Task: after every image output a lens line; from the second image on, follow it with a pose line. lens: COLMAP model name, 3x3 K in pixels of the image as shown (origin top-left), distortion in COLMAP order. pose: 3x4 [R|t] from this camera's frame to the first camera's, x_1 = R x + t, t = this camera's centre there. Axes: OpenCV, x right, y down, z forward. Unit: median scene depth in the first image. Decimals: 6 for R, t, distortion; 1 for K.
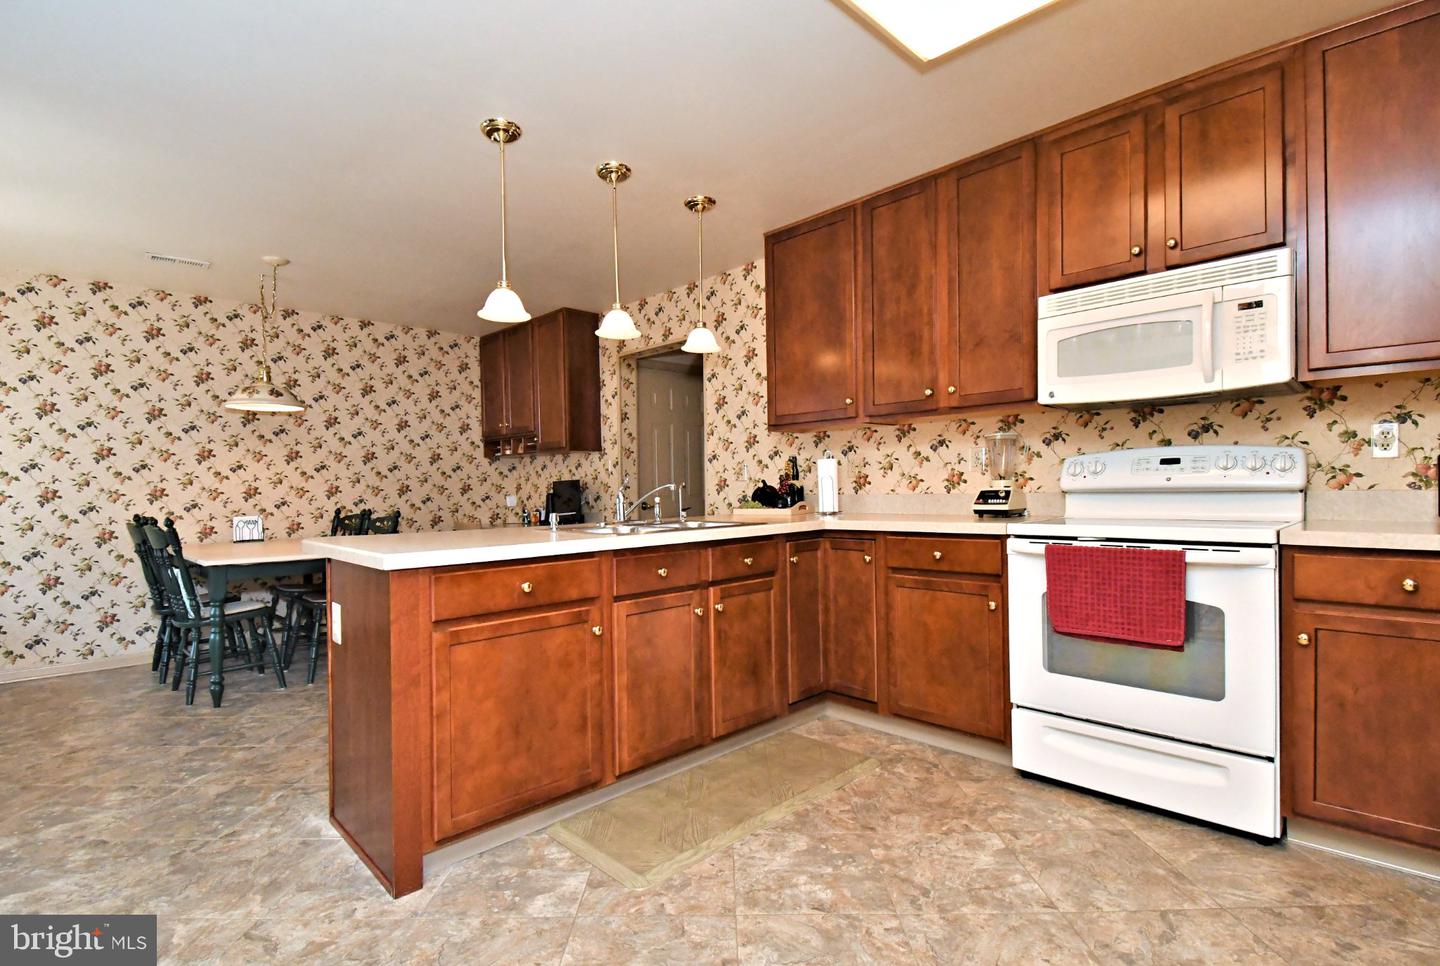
lens RADIAL K [[697.0, 0, 720.0], [0, 697.0, 483.0], [0, 0, 1]] dist [0.066056, -0.048114]
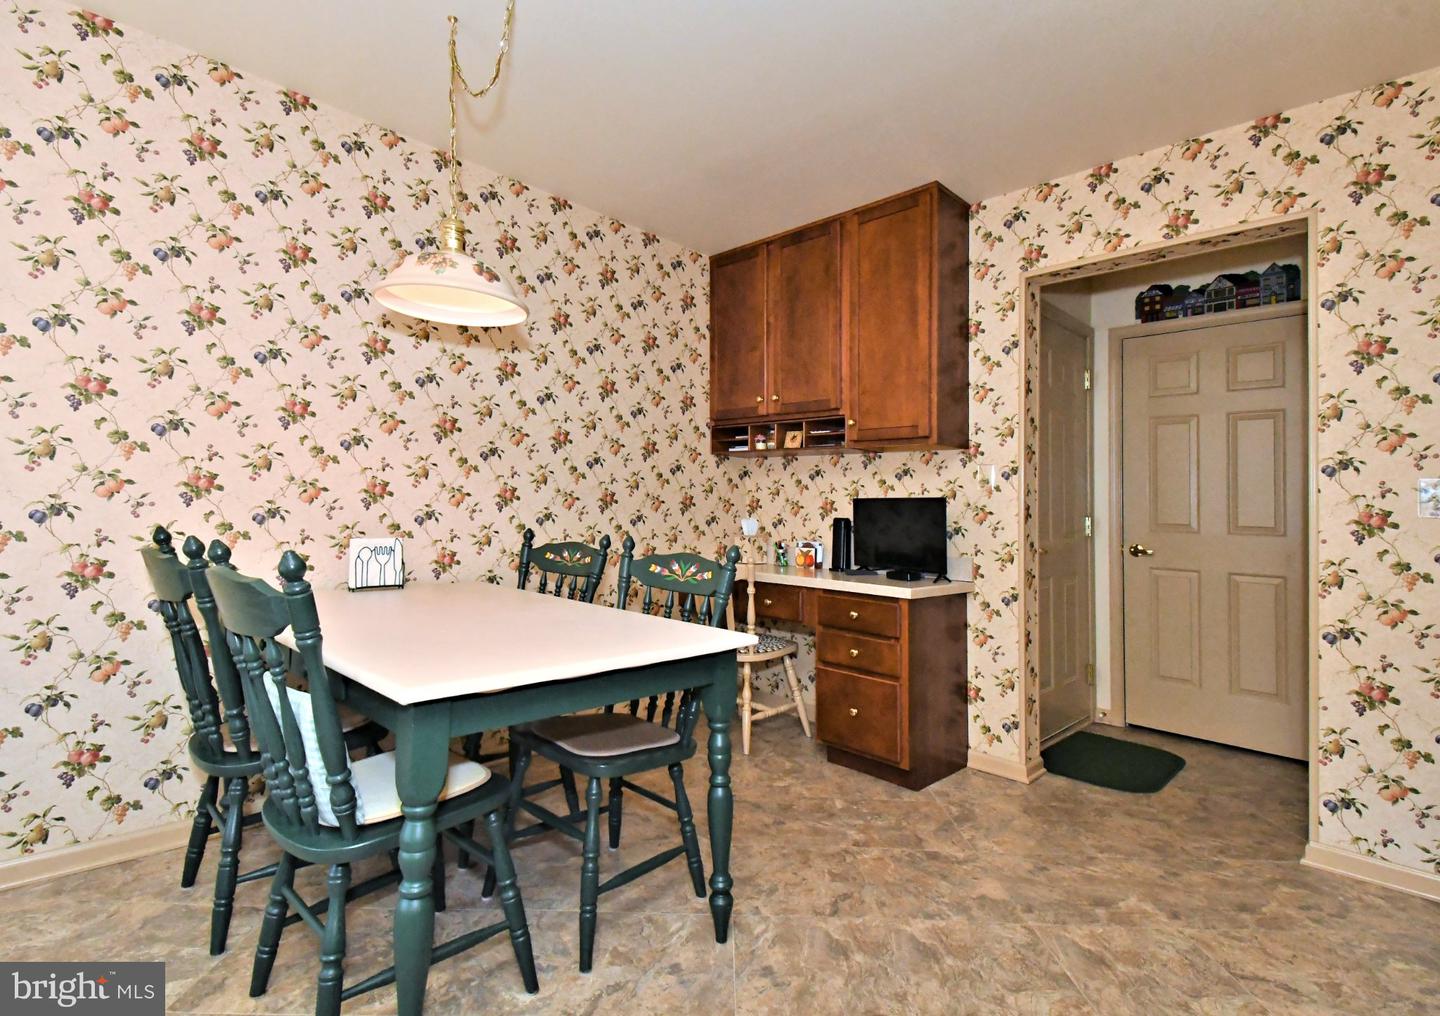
lens RADIAL K [[753.7, 0, 752.7], [0, 753.7, 512.7], [0, 0, 1]] dist [0.058889, -0.035120]
pose [[0.998709, 0.049180, 0.012683, -0.356623], [-0.049257, 0.998769, 0.005884, 0.011006], [-0.012378, -0.006501, 0.999902, 0.401988]]
